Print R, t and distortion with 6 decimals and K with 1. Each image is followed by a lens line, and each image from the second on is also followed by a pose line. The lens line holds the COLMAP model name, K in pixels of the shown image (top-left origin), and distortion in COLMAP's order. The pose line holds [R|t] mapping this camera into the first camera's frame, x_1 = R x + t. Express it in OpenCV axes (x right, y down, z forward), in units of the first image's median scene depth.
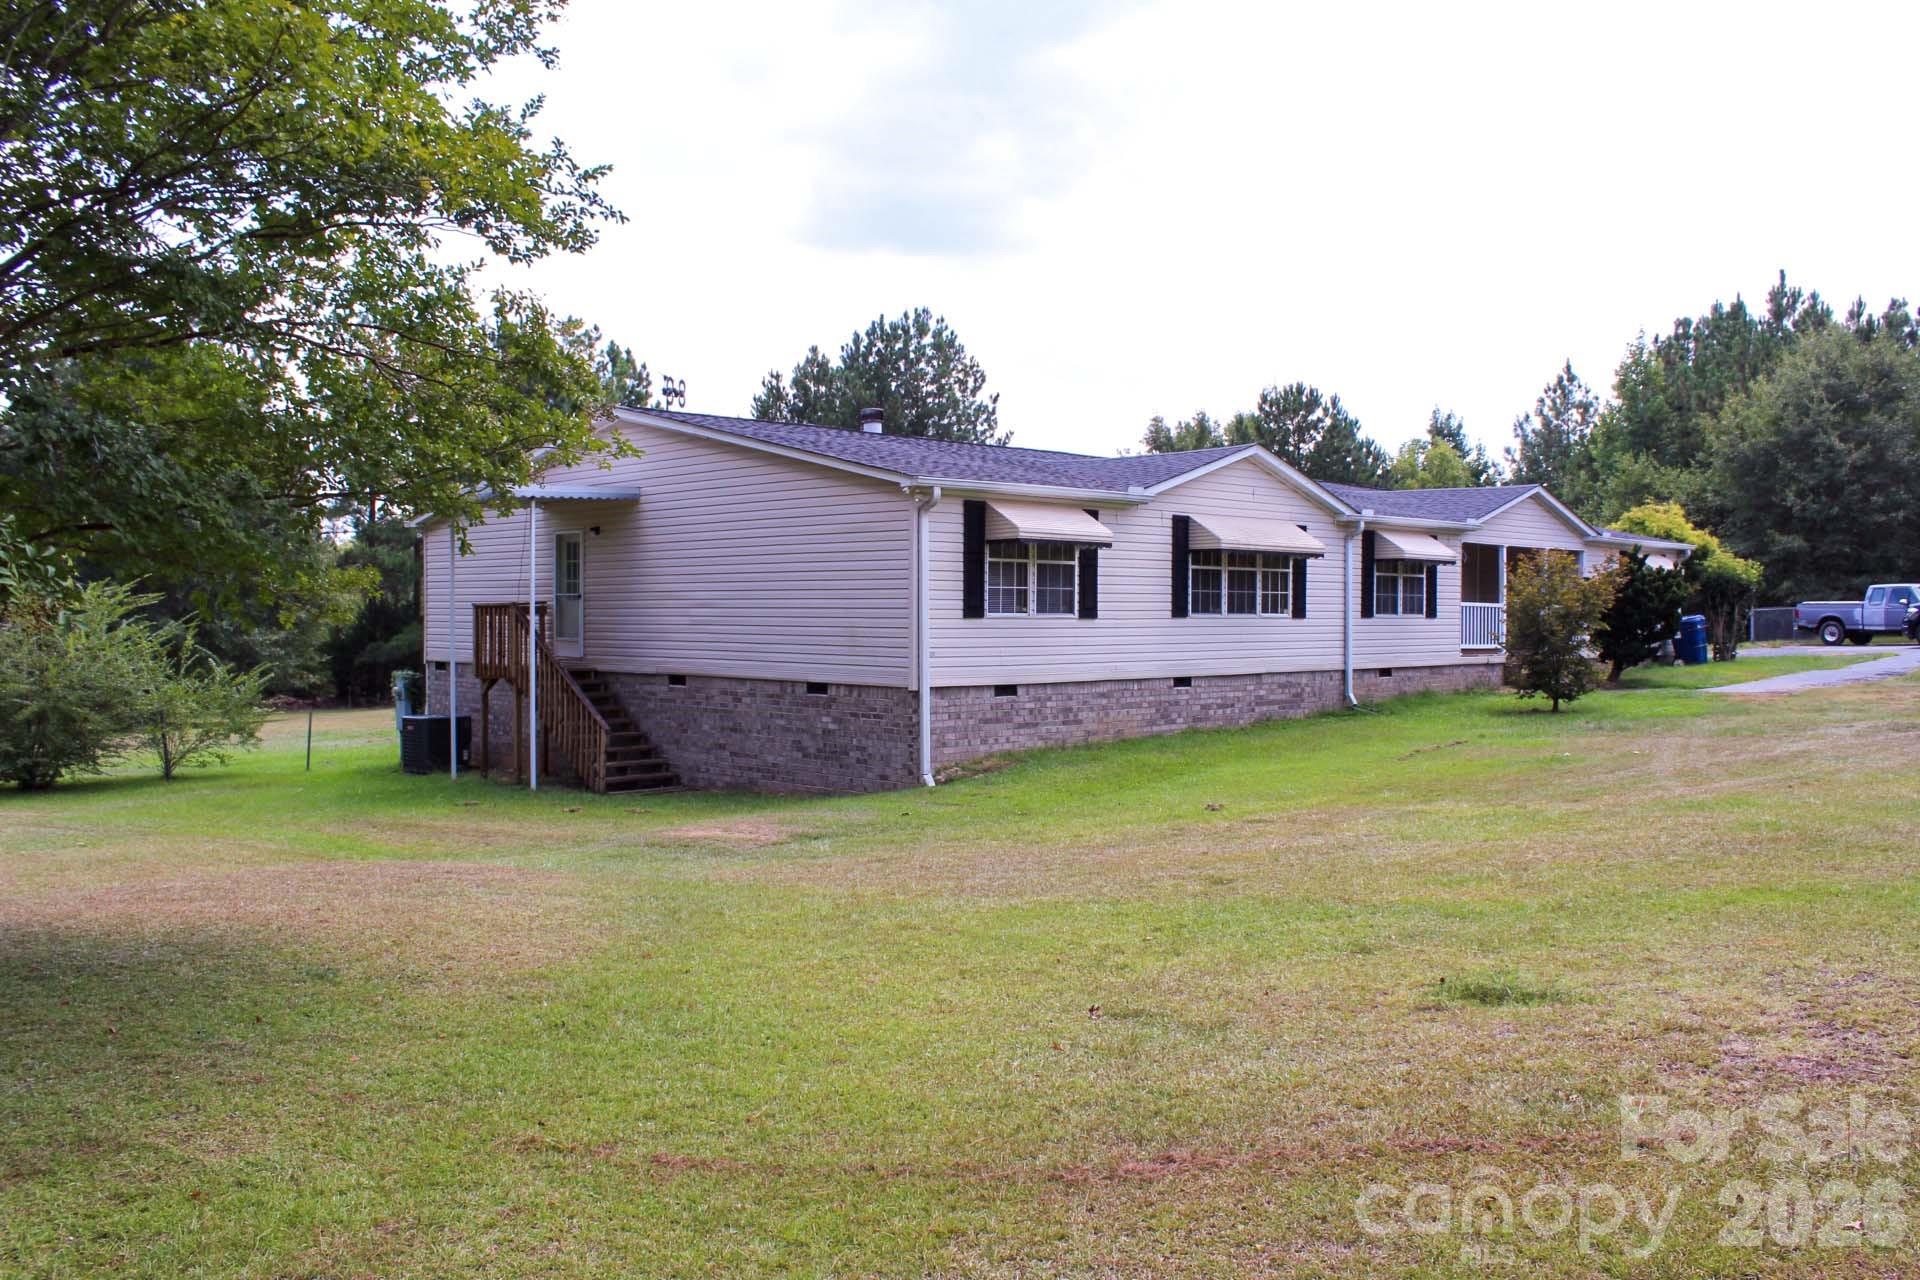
lens RADIAL K [[1607.7, 0, 964.2], [0, 1607.7, 639.8], [0, 0, 1]] dist [-0.143141, 0.116411]
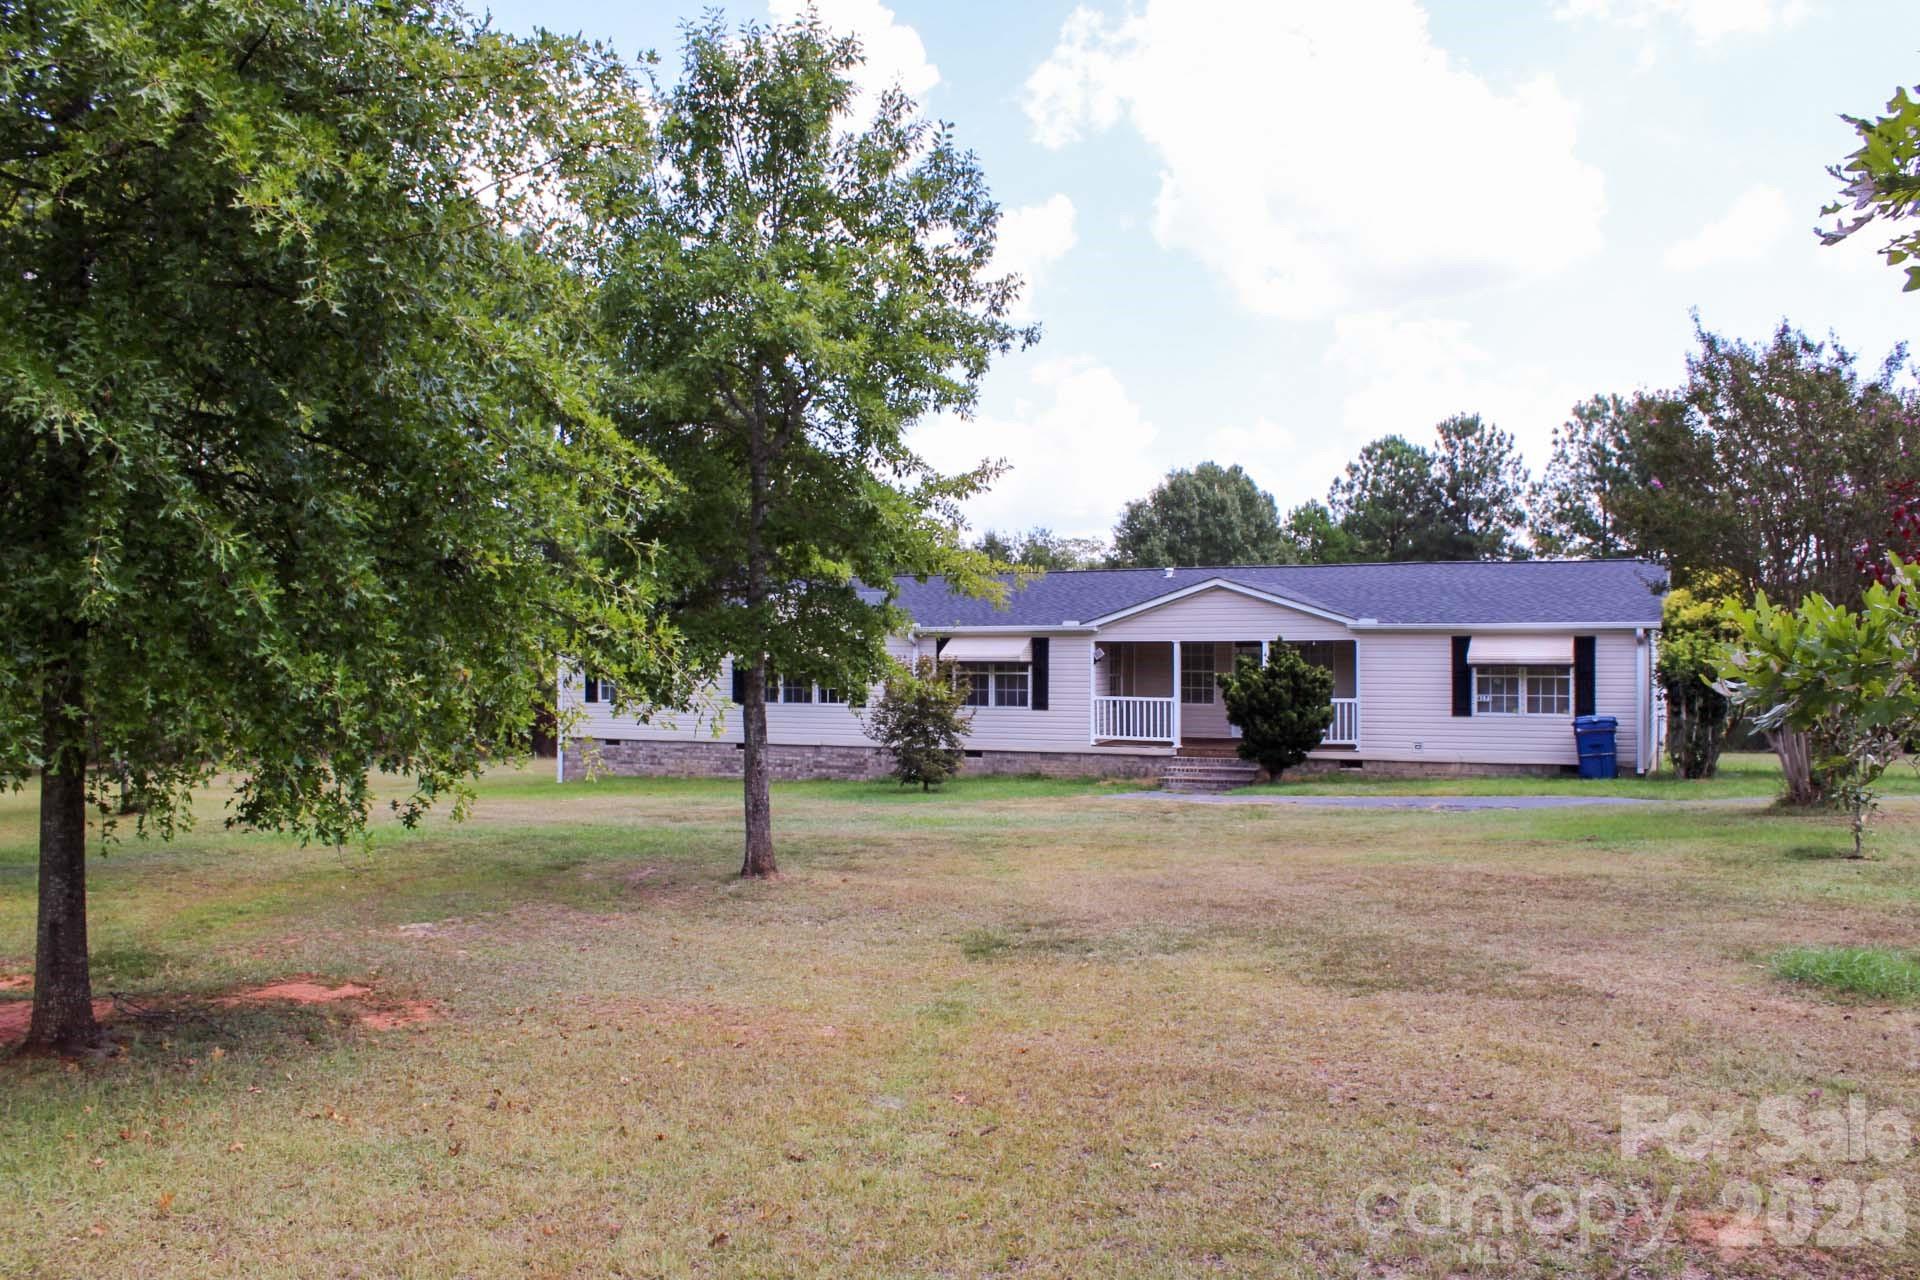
lens RADIAL K [[1607.7, 0, 958.7], [0, 1607.7, 646.0], [0, 0, 1]] dist [-0.143141, 0.116411]
pose [[0.319890, -0.027401, -0.947058, 1.629793], [-0.027095, 0.998908, -0.038053, -0.016687], [0.947067, 0.037834, 0.318798, 0.685027]]
